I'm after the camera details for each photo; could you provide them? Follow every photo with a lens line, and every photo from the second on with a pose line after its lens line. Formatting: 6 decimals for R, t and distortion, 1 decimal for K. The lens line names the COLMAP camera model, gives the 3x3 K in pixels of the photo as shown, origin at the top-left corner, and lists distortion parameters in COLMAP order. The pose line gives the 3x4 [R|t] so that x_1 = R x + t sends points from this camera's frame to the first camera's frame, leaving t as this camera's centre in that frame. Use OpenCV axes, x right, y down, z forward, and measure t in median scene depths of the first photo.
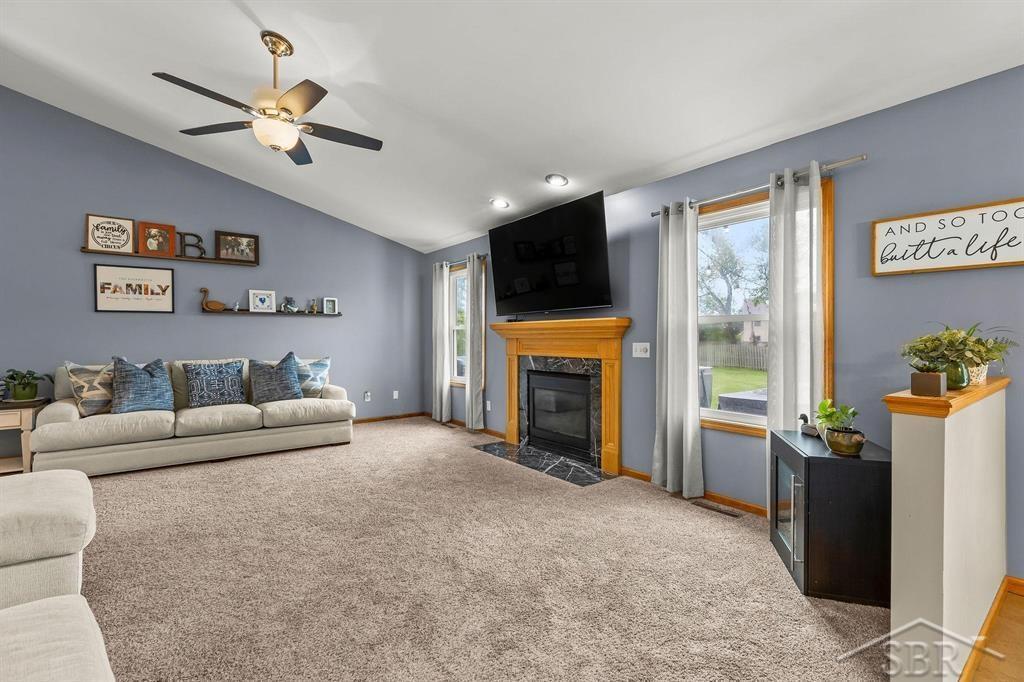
lens RADIAL K [[459.0, 0, 512.0], [0, 459.0, 341.0], [0, 0, 1]] dist [0.001889, 0.000353]
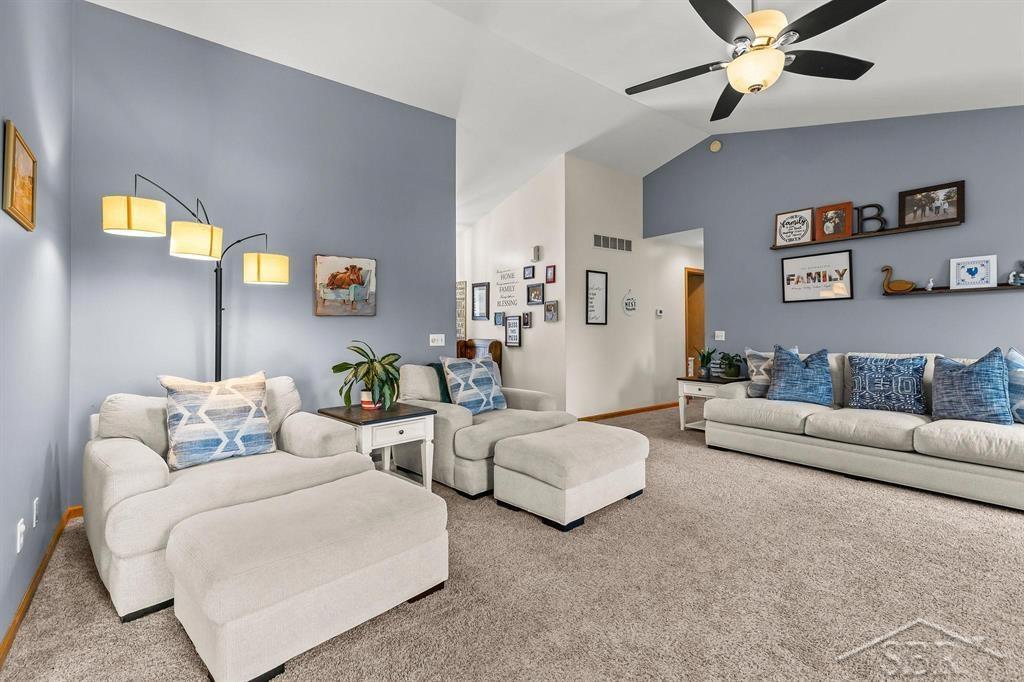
lens RADIAL K [[465.0, 0, 512.1], [0, 465.0, 317.5], [0, 0, 1]] dist [0.000485, -0.000013]
pose [[0.007036, -0.025118, -0.999660, 0.174063], [-0.000653, 0.999684, -0.025123, -0.001479], [0.999975, 0.000830, 0.007018, 0.355746]]
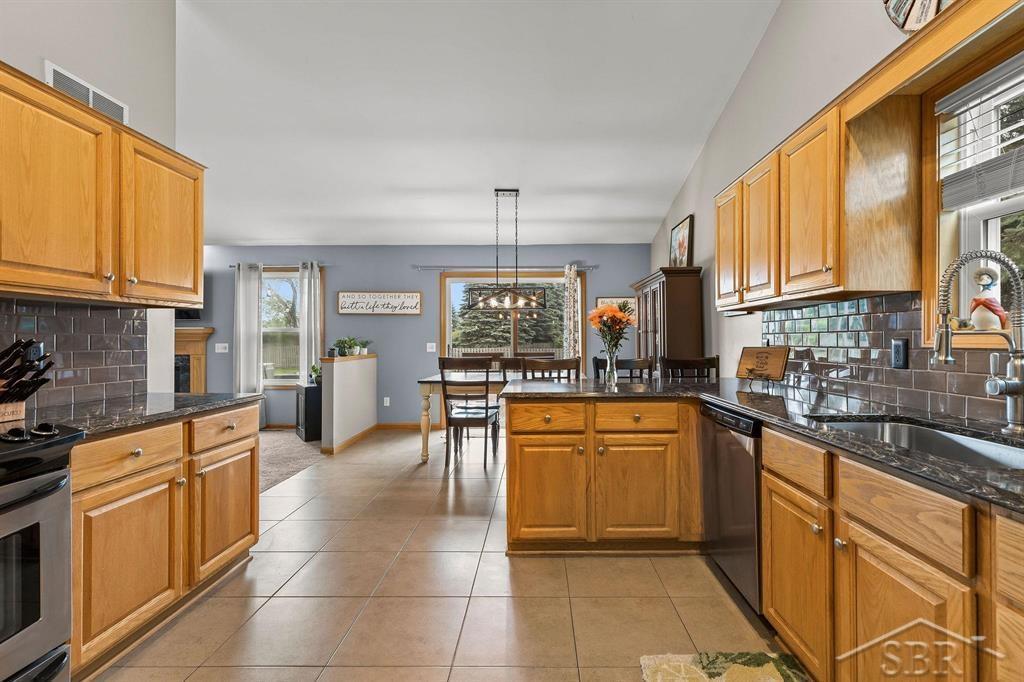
lens RADIAL K [[465.0, 0, 537.9], [0, 465.0, 338.6], [0, 0, 1]] dist [0.001483, 0.000338]
pose [[0.608124, -0.004979, 0.793826, -0.266685], [0.009235, 0.999957, -0.000803, -0.001010], [-0.793788, 0.007819, 0.608144, -0.683200]]
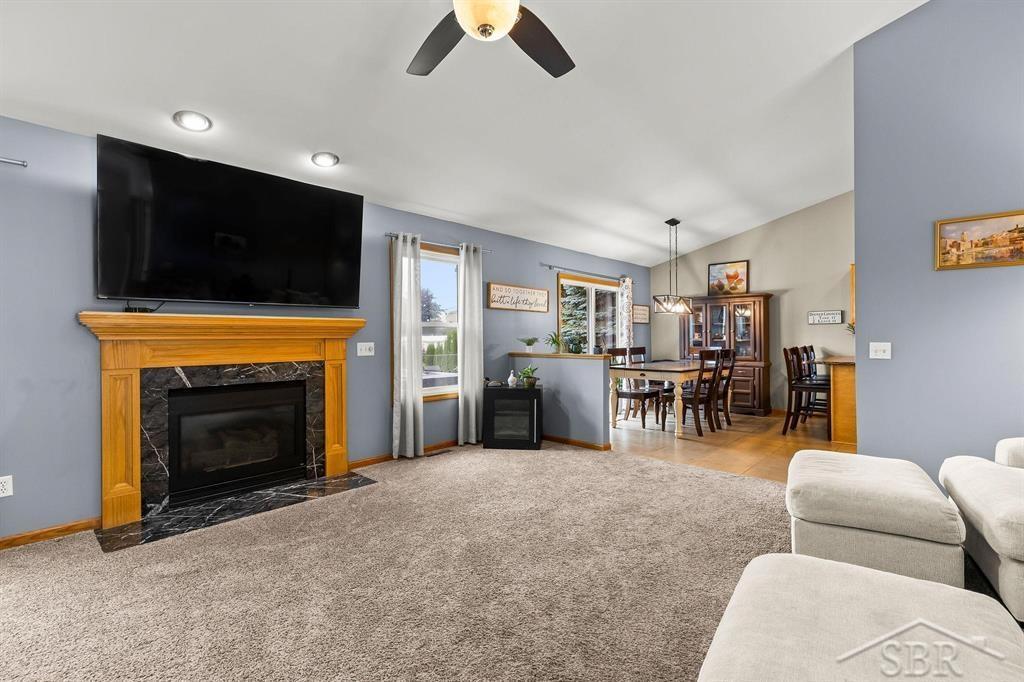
lens RADIAL K [[464.8, 0, 519.5], [0, 464.8, 337.7], [0, 0, 1]] dist [0.002746, 0.000763]
pose [[-0.184114, -0.002626, 0.982901, -0.704665], [0.010567, 0.999933, 0.004651, -0.007277], [-0.982848, 0.011243, -0.184074, 0.660590]]
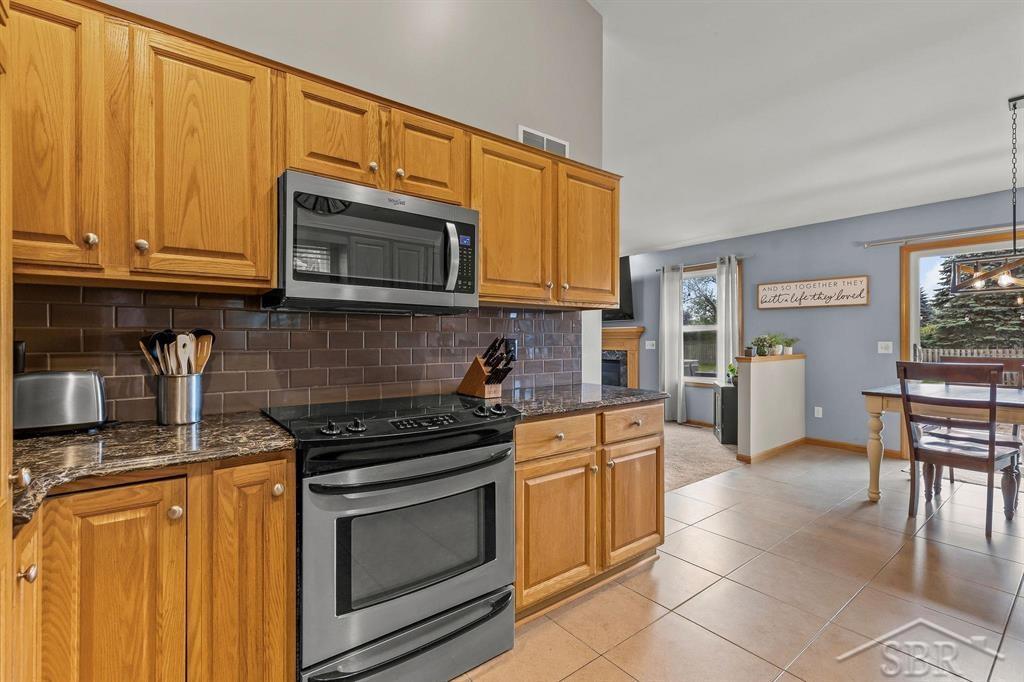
lens RADIAL K [[464.8, 0, 519.5], [0, 464.8, 337.7], [0, 0, 1]] dist [0.002746, 0.000763]
pose [[0.999718, -0.007828, 0.022415, -0.208919], [0.007973, 0.999948, -0.006373, -0.000618], [-0.022364, 0.006550, 0.999728, -0.620560]]
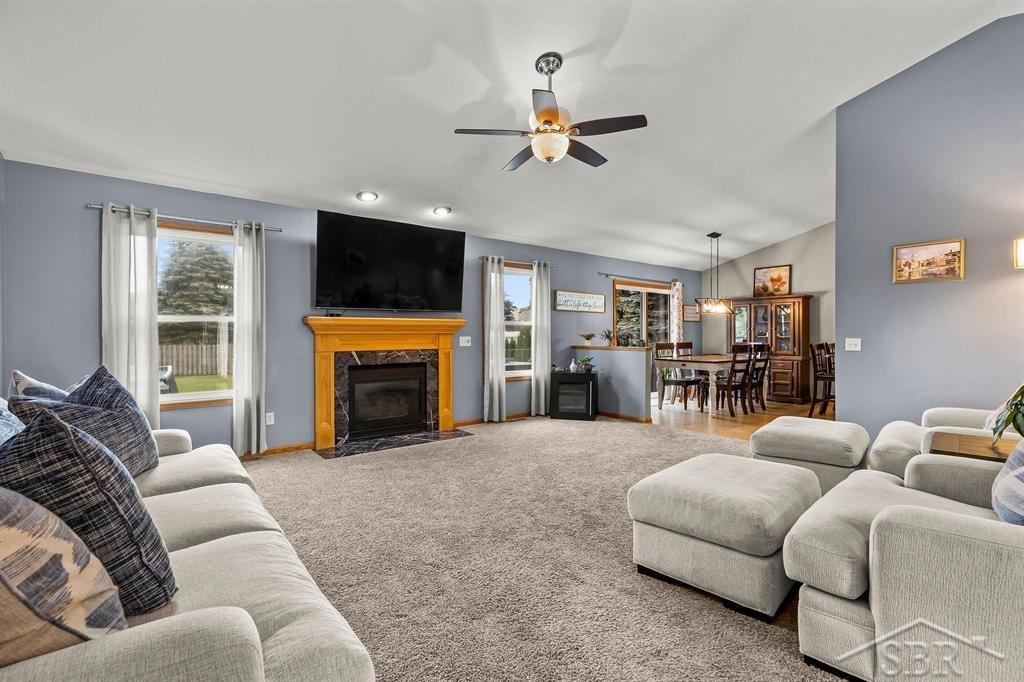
lens RADIAL K [[464.8, 0, 519.5], [0, 464.8, 337.7], [0, 0, 1]] dist [0.002746, 0.000763]
pose [[-0.032207, -0.011399, 0.999416, -1.006272], [0.006753, 0.999910, 0.011622, -0.007316], [-0.999458, 0.007123, -0.032127, 0.682425]]
